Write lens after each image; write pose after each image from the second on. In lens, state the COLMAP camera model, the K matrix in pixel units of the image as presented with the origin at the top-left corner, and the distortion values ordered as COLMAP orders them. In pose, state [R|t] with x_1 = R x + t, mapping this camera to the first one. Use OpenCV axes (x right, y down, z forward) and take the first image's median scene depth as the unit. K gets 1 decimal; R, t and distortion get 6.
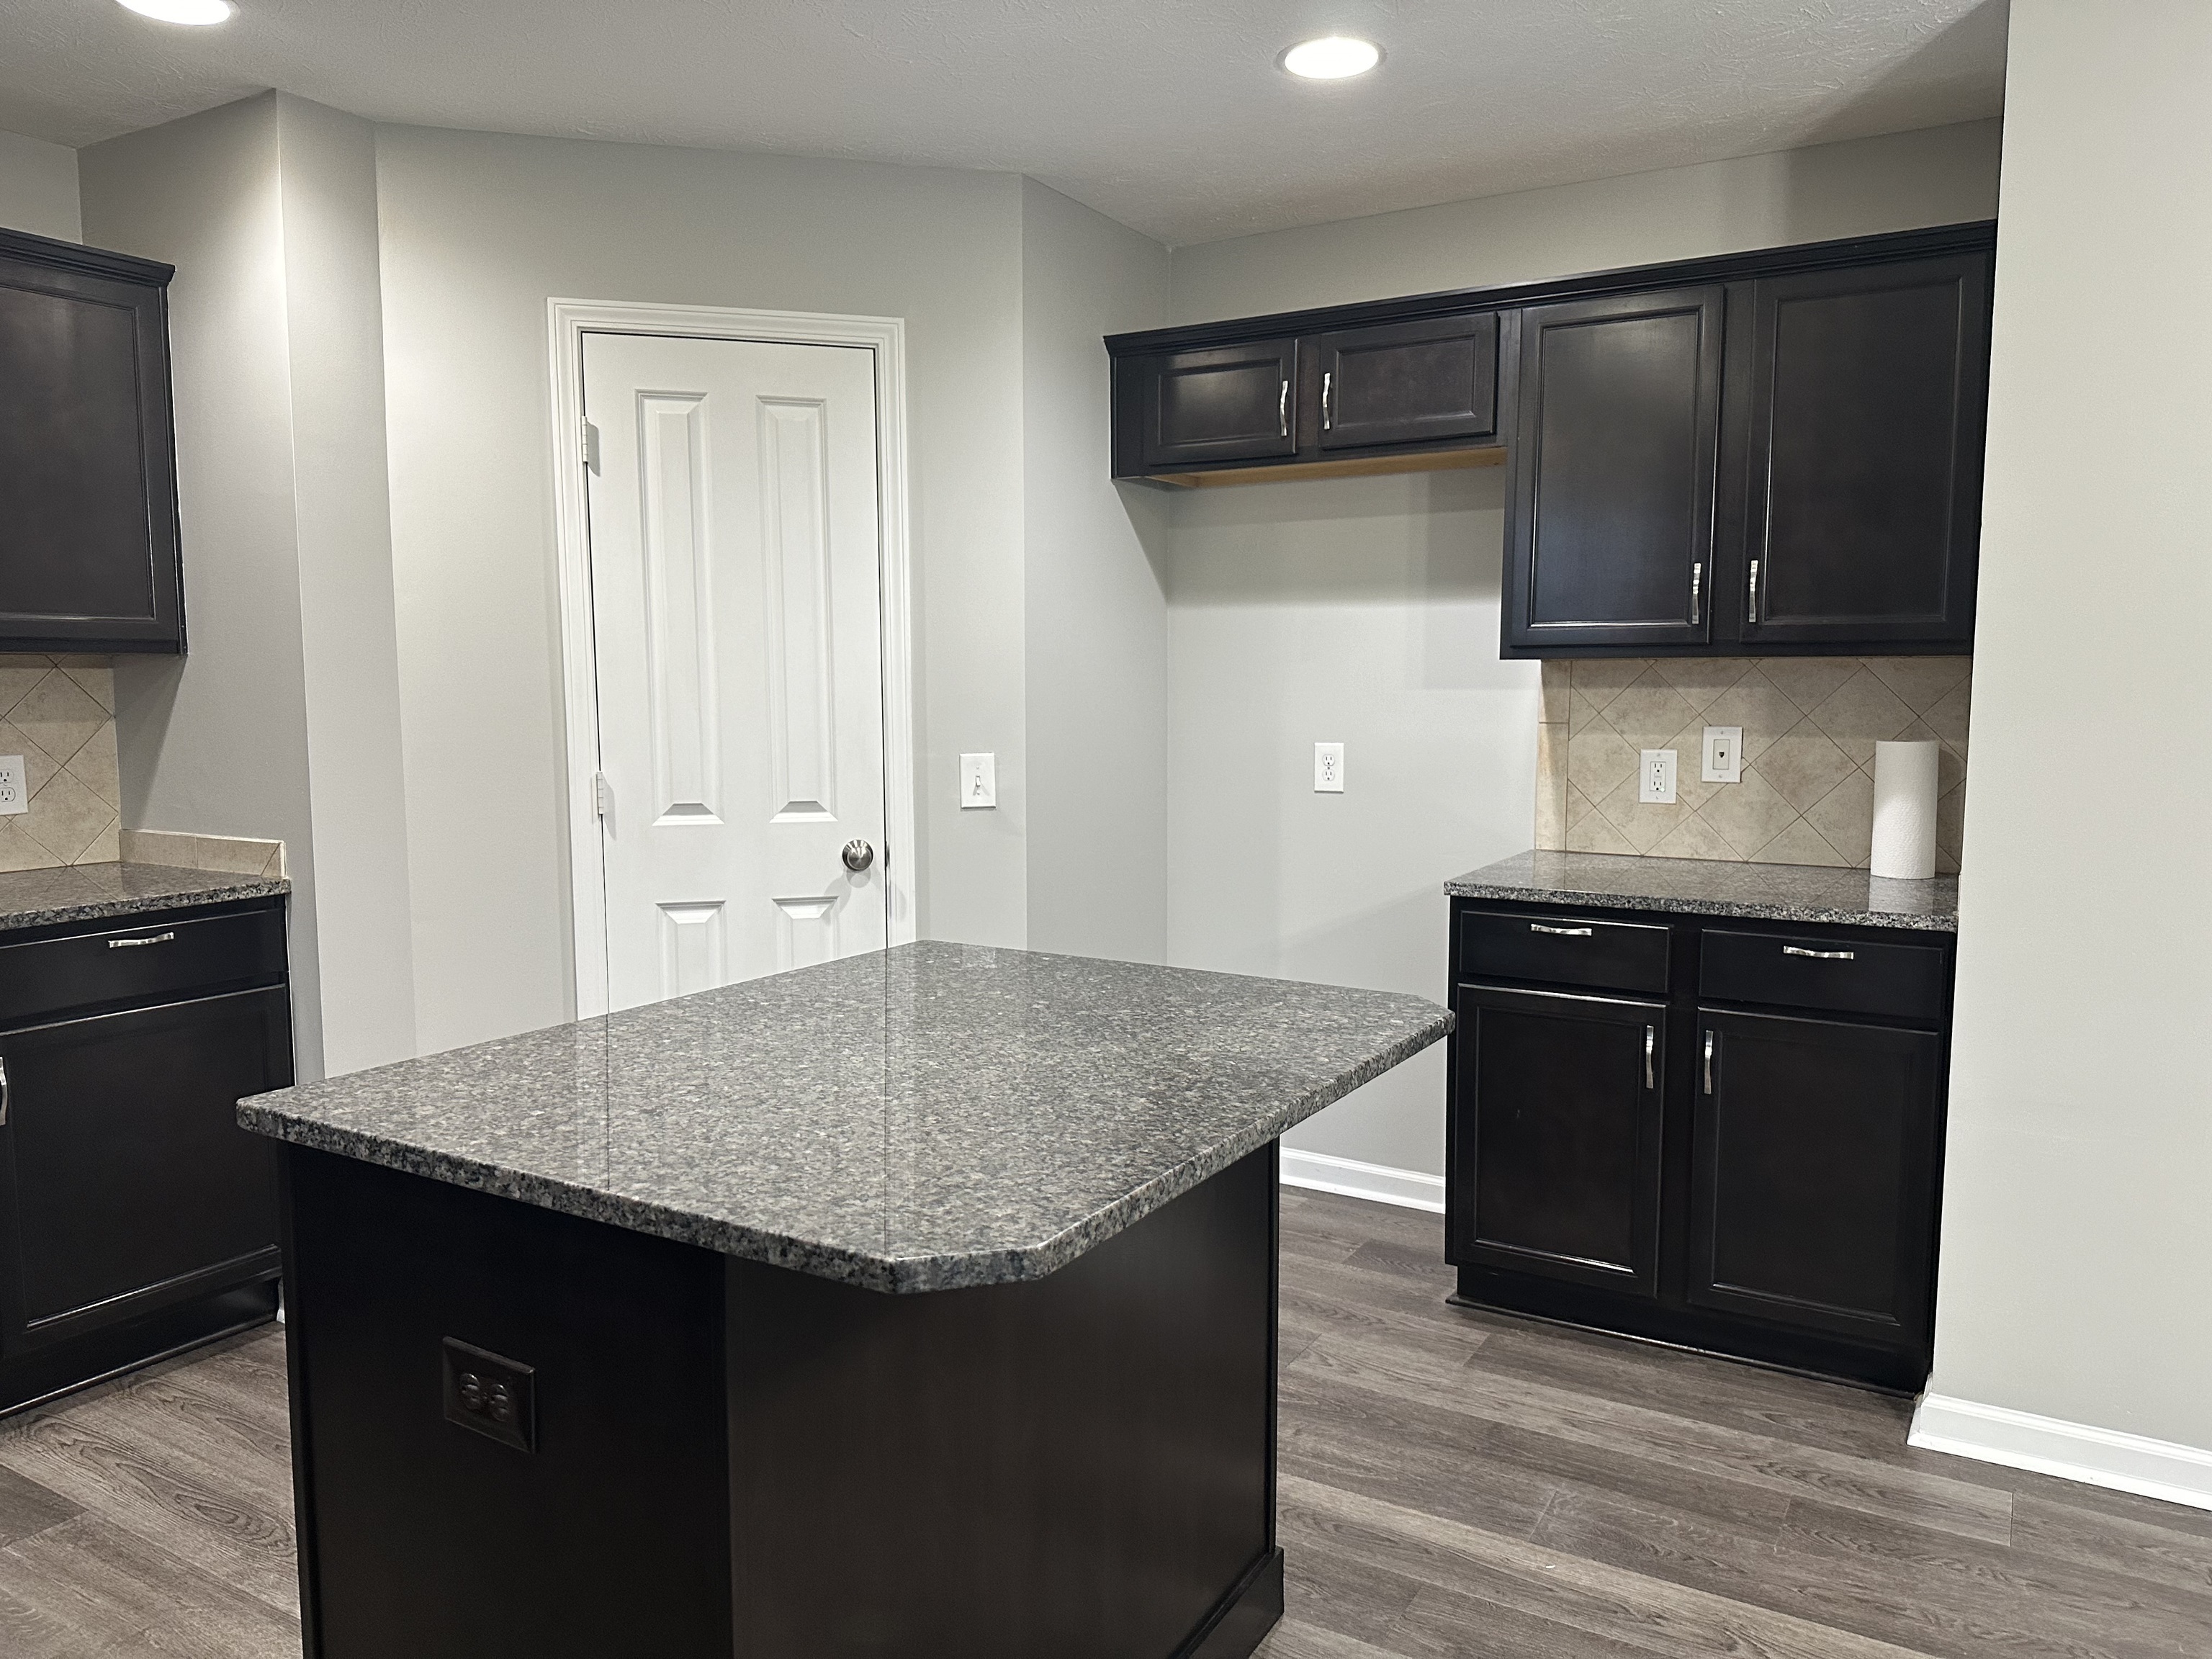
lens RADIAL K [[1574.7, 0, 1106.0], [0, 1574.7, 829.5], [0, 0, 1]] dist [0.010449, 0.000160]
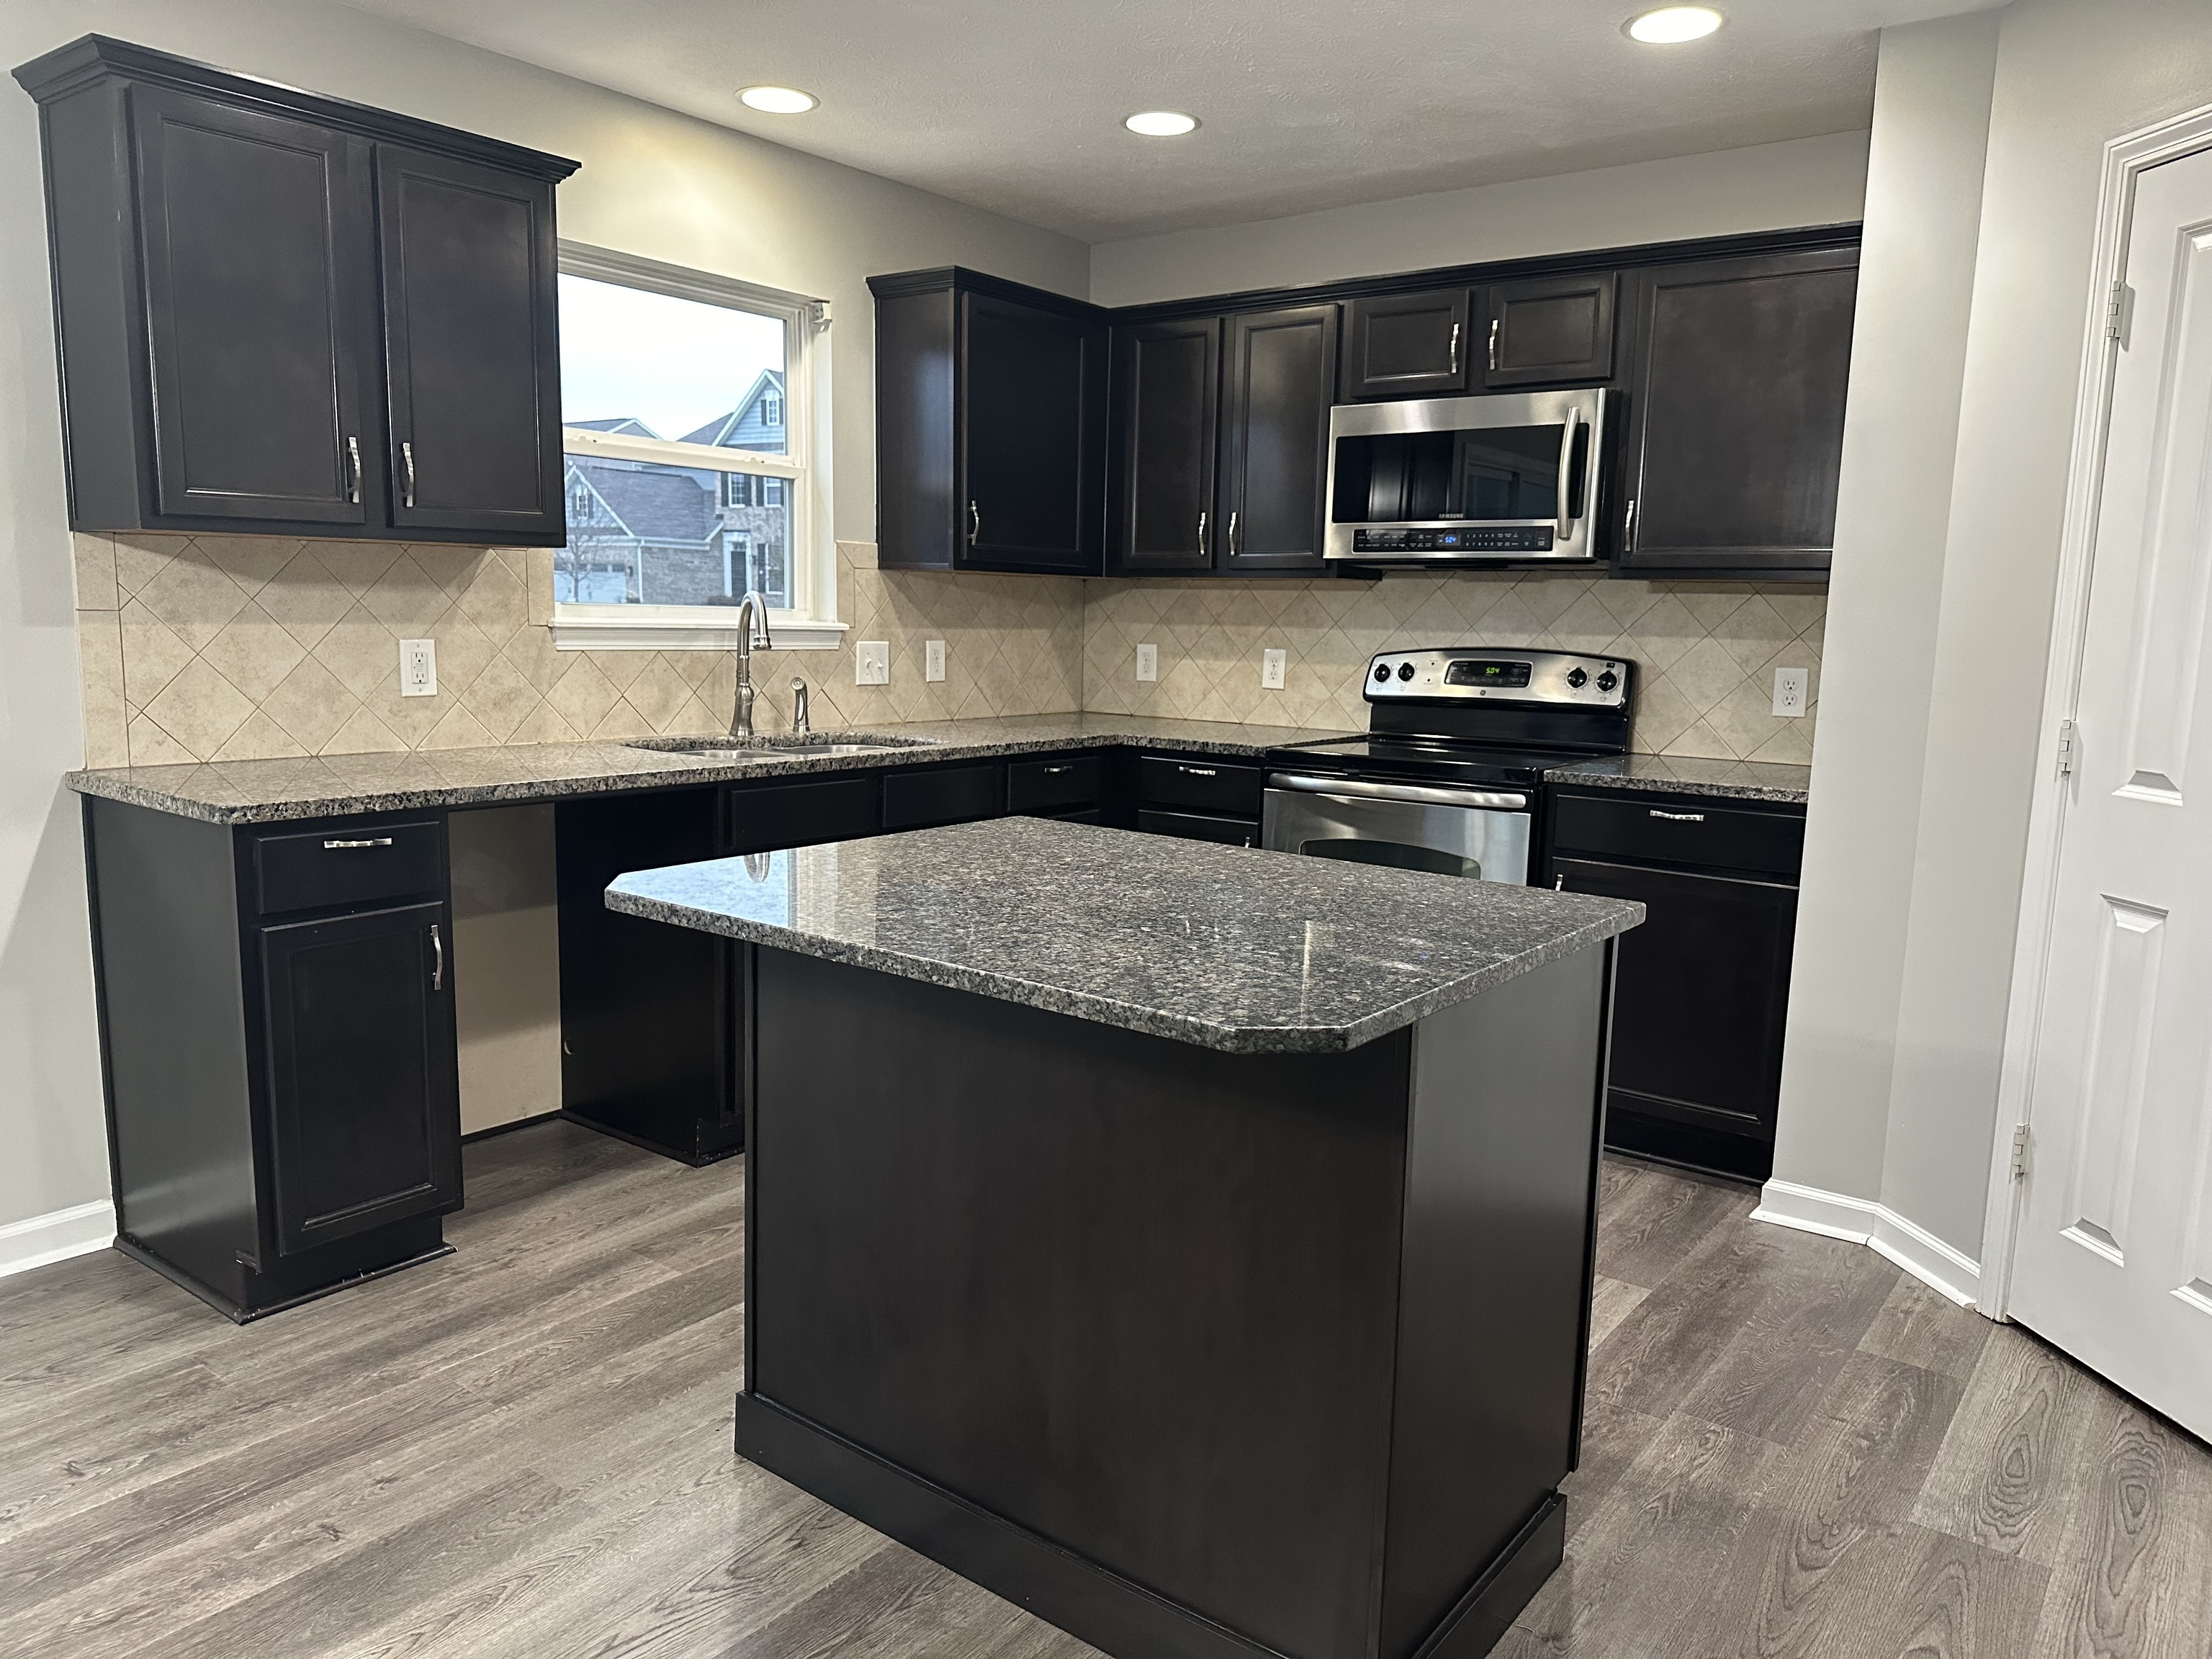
lens RADIAL K [[1530.5, 0, 1105.9], [0, 1530.5, 823.5], [0, 0, 1]] dist [0.104653, -0.153166]
pose [[-0.118211, 0.138557, -0.983274, 0.546225], [-0.119334, 0.981058, 0.152591, -0.047621], [0.985792, 0.135376, -0.099437, 0.608062]]
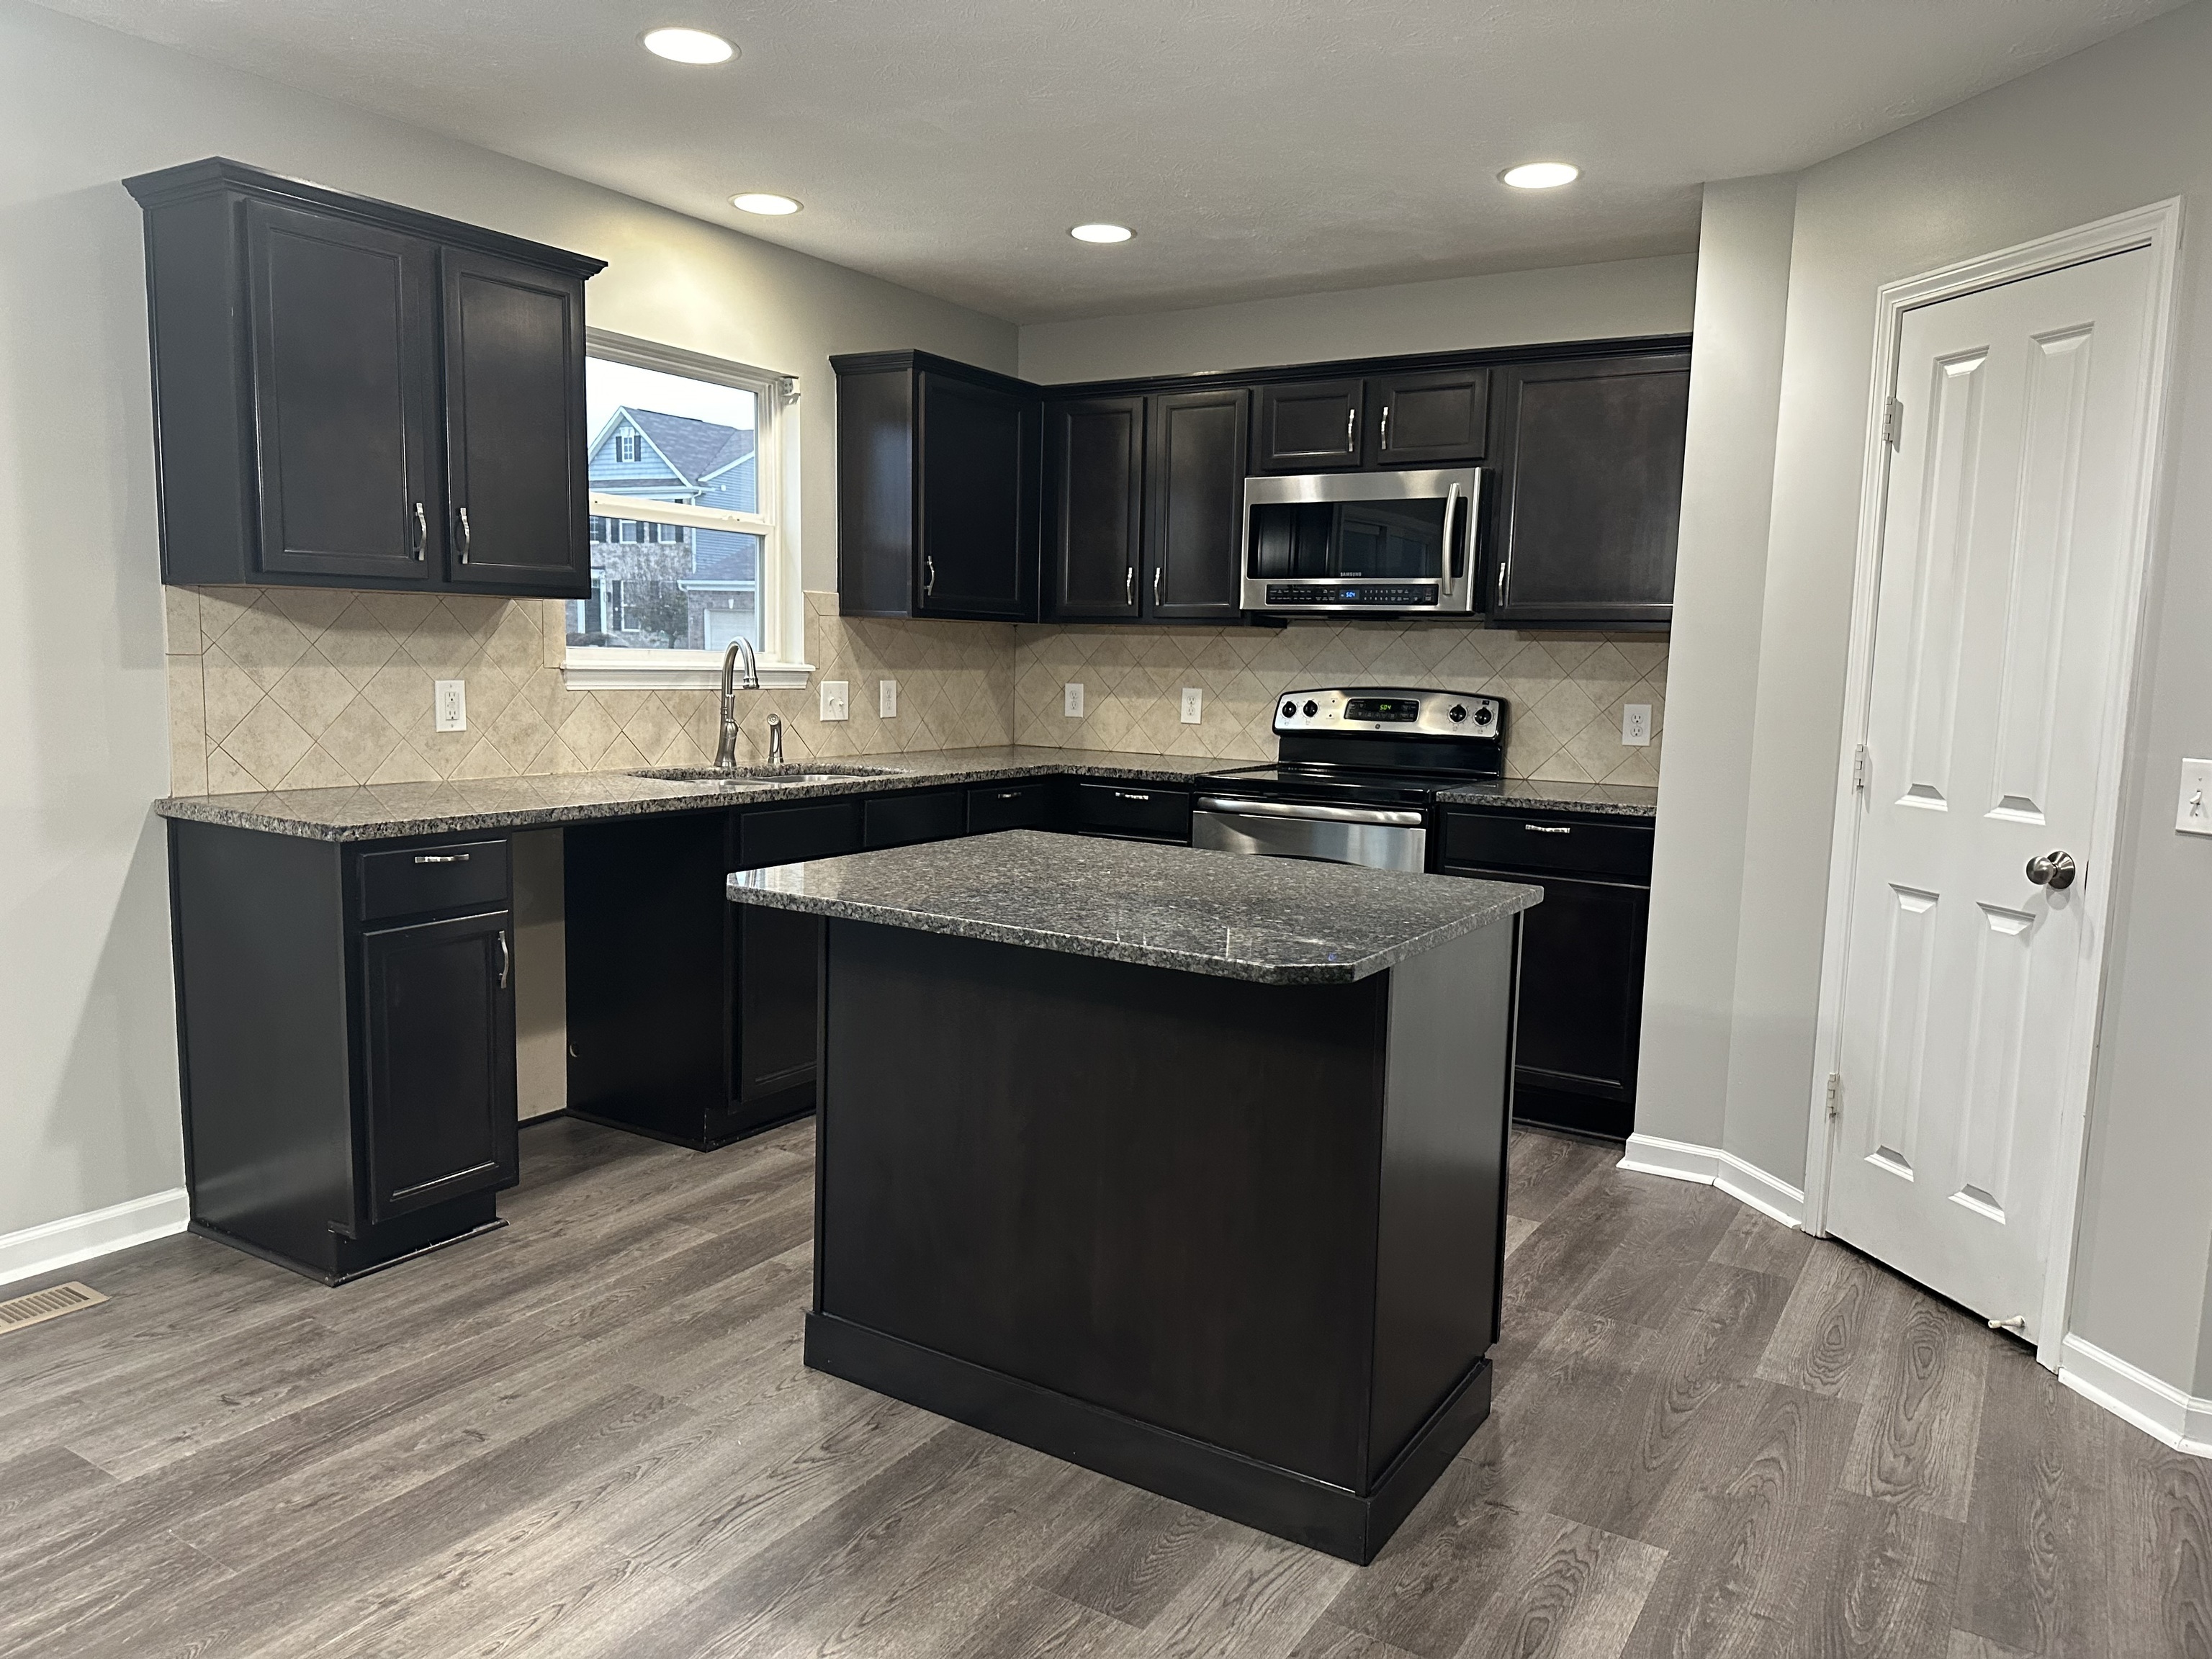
lens RADIAL K [[1516.3, 0, 1110.4], [0, 1516.3, 816.4], [0, 0, 1]] dist [0.147126, -0.262782]
pose [[-0.024553, 0.110969, -0.993520, 0.697404], [-0.121992, 0.986060, 0.113151, -0.045014], [0.992227, 0.123980, -0.010674, 0.547322]]
